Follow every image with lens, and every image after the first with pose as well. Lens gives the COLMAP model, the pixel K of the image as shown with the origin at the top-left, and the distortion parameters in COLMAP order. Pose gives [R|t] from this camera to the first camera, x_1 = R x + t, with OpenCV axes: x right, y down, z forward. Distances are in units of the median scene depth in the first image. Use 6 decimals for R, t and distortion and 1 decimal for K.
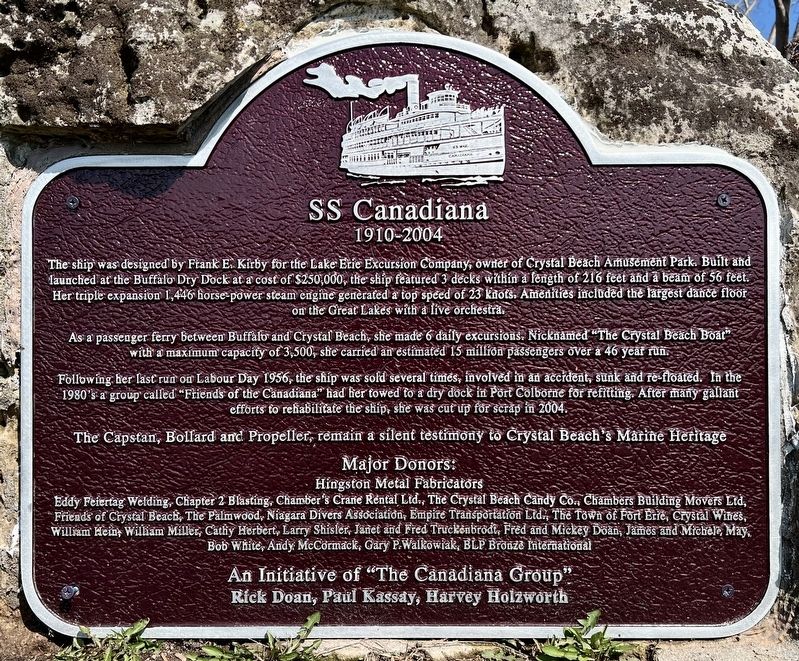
lens RADIAL K [[661.9, 0, 399.1], [0, 661.9, 330.3], [0, 0, 1]] dist [0.003859, -0.000758]
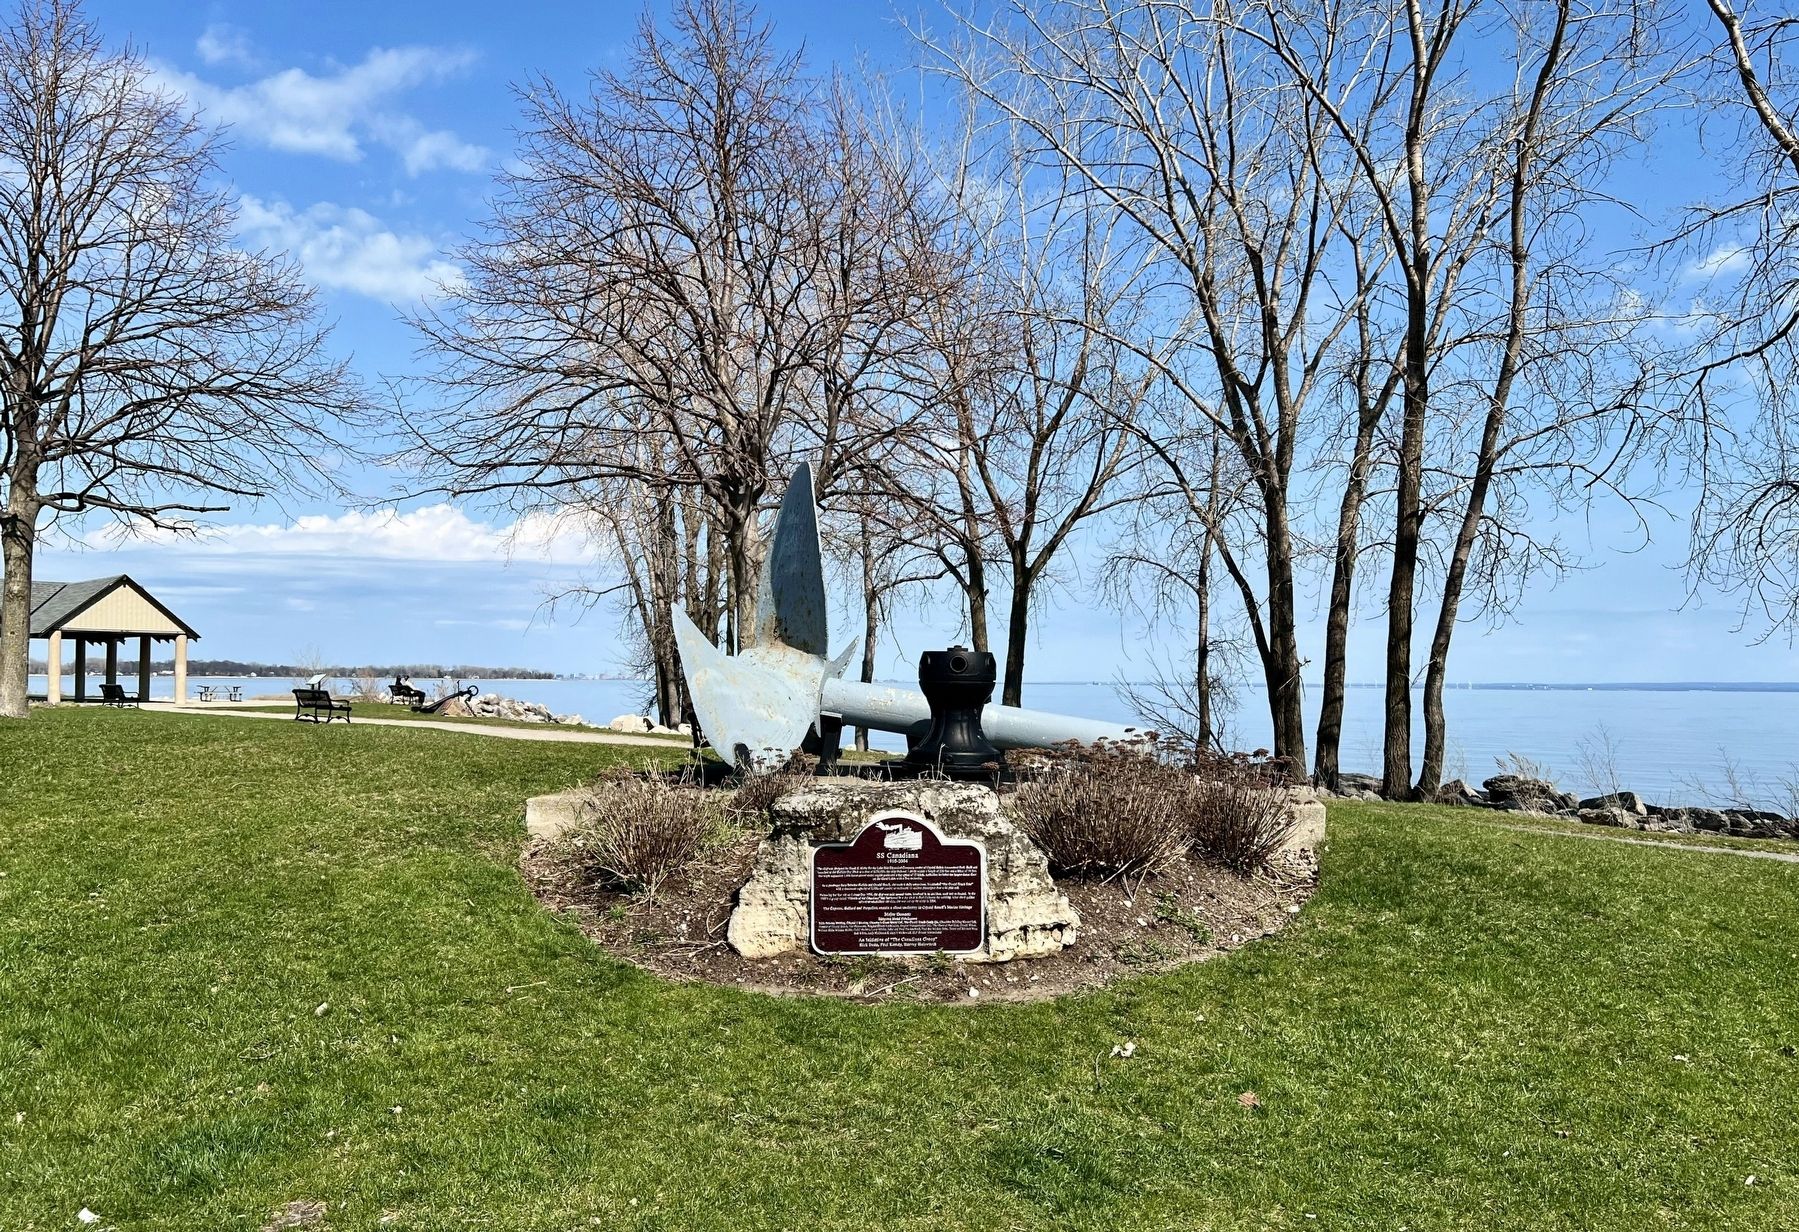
lens RADIAL K [[1409.9, 0, 900.0], [0, 1409.9, 617.1], [0, 0, 1]] dist [0.005025, 0.000216]
pose [[0.999840, -0.003633, 0.017506, -0.141081], [0.003897, 0.999879, -0.015089, -1.615439], [-0.017450, 0.015155, 0.999733, -8.318261]]
